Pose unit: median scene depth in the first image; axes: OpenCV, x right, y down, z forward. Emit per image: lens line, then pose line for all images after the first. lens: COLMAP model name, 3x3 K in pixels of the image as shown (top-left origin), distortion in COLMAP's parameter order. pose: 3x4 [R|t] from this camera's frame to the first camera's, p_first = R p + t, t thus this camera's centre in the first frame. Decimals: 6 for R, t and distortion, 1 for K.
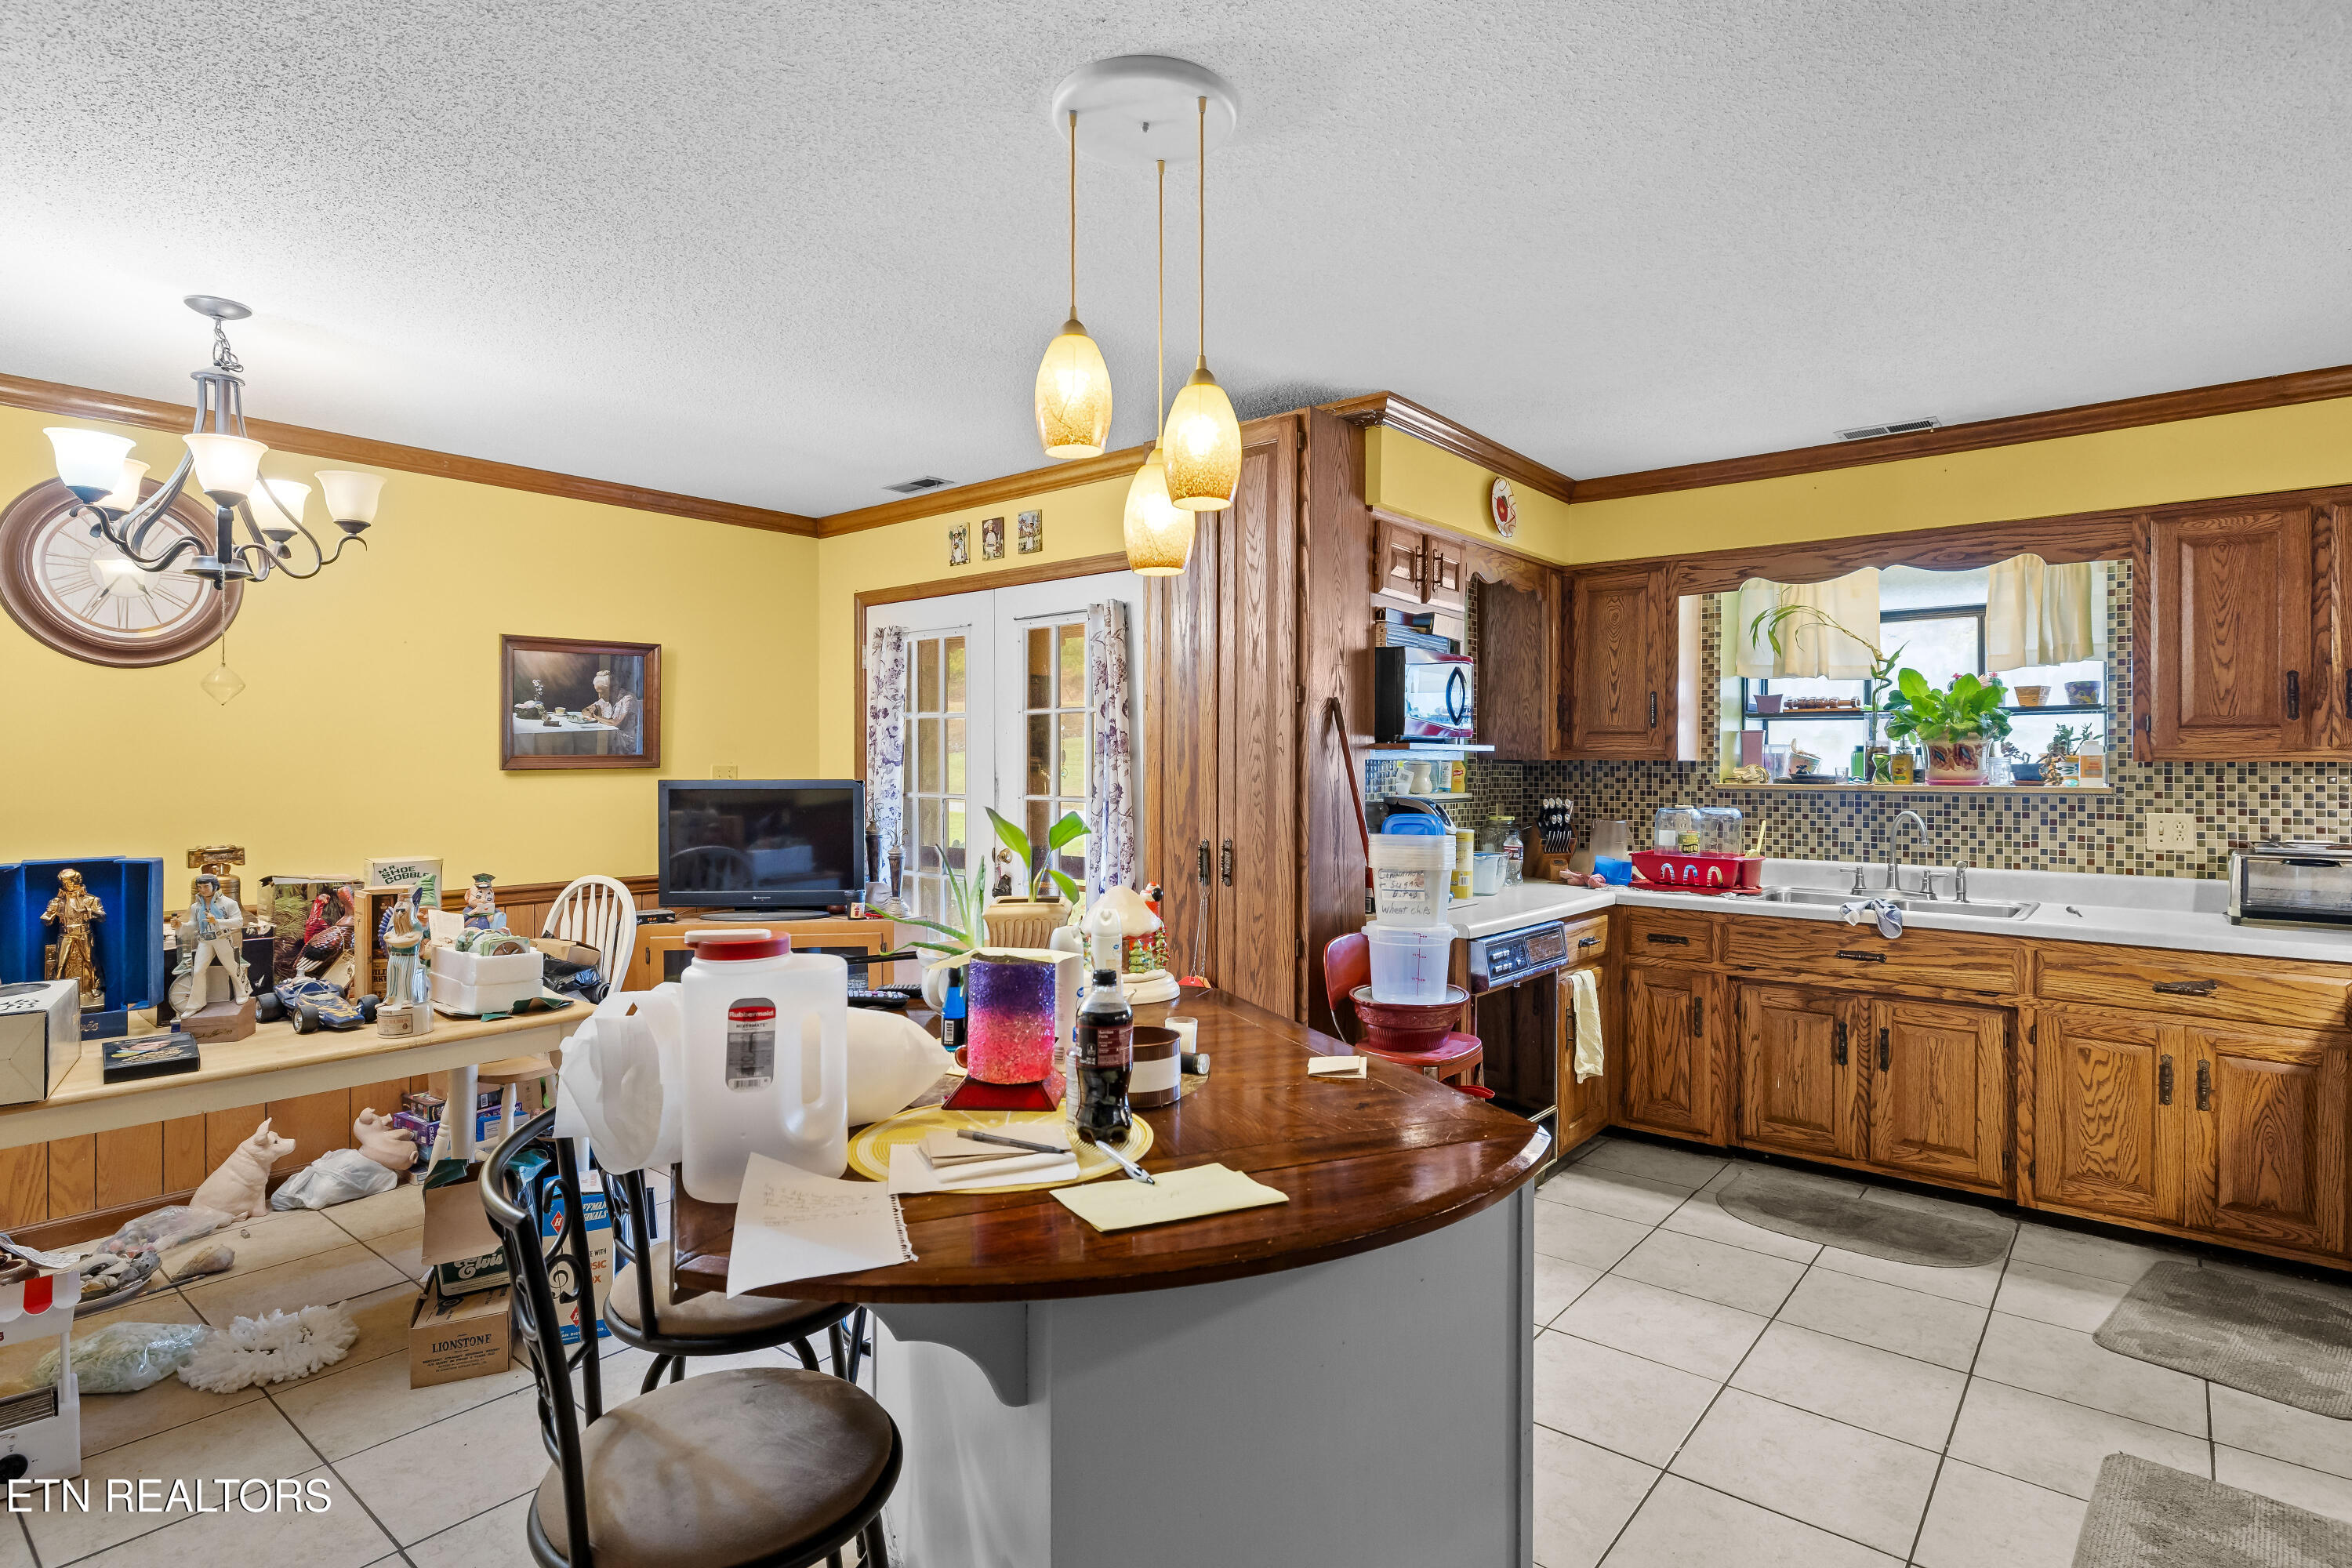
lens RADIAL K [[1230.4, 0, 1167.8], [0, 1230.4, 761.6], [0, 0, 1]] dist [-0.004050, 0.000537]
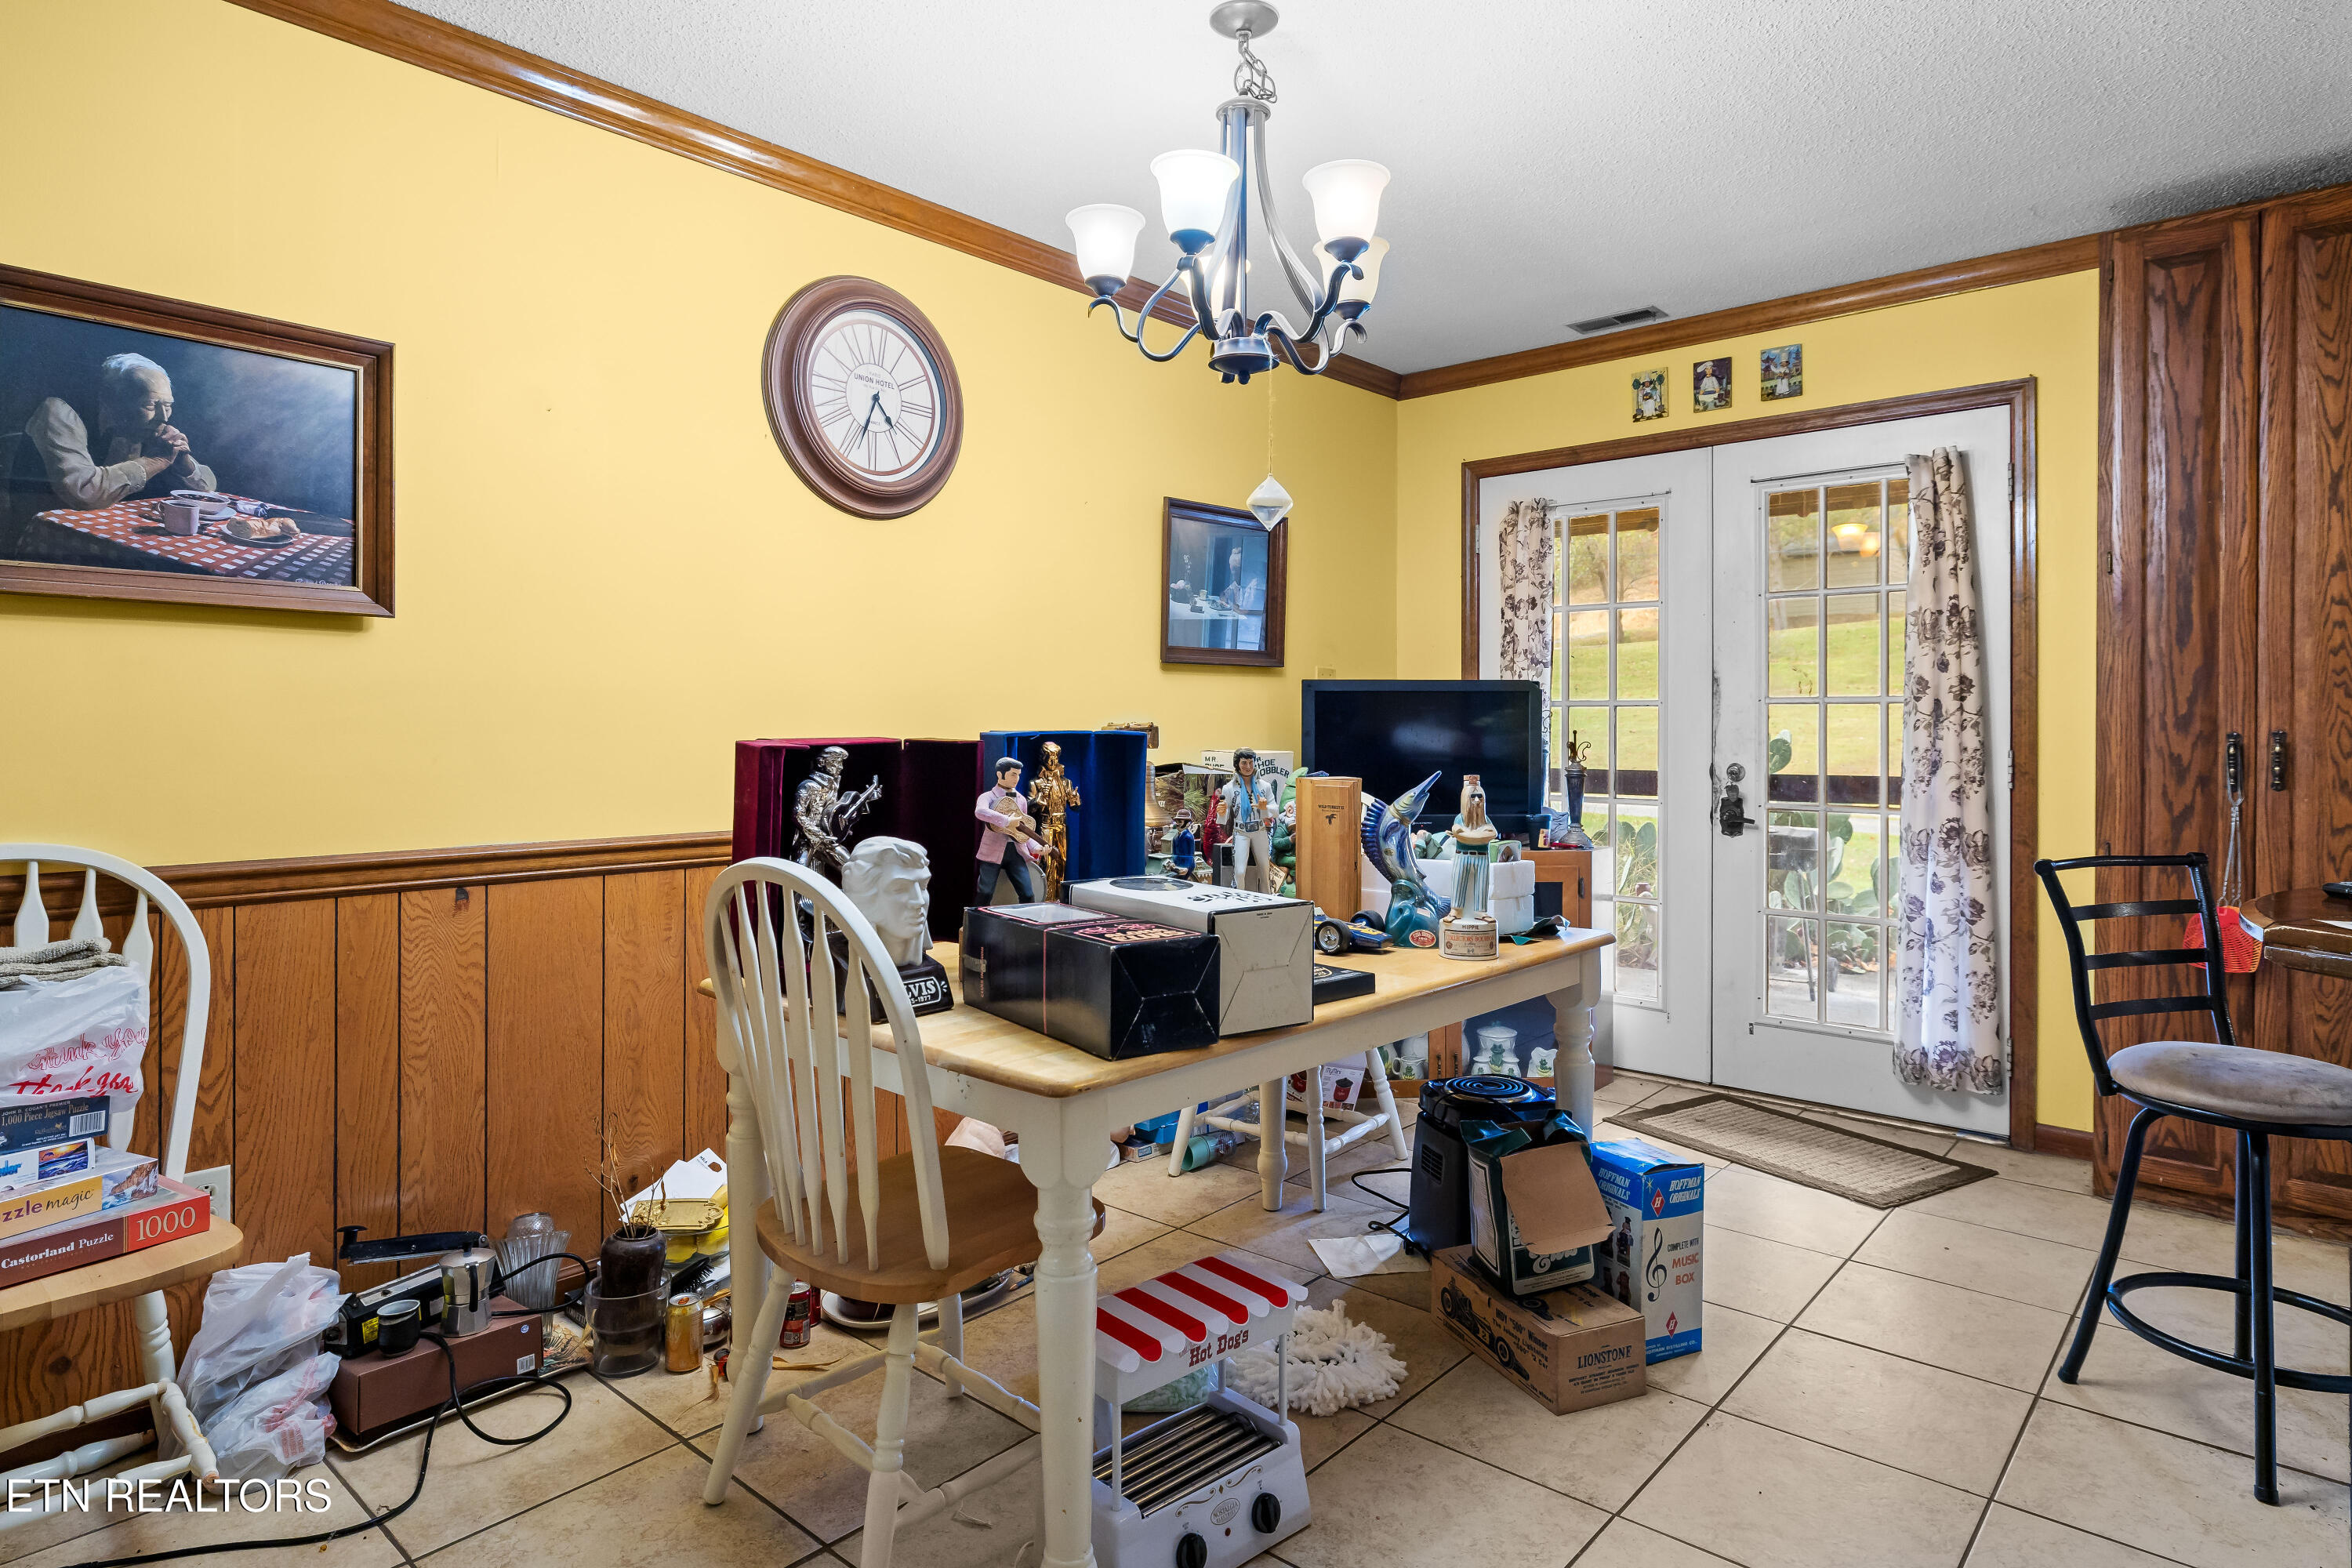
lens RADIAL K [[1339.6, 0, 1101.2], [0, 1339.6, 734.1], [0, 0, 1]] dist [-0.005986, -0.000833]
pose [[0.998606, 0.002043, -0.052740, -0.570194], [-0.001879, 0.999993, 0.003158, 0.056033], [0.052746, -0.003055, 0.998603, 0.102586]]
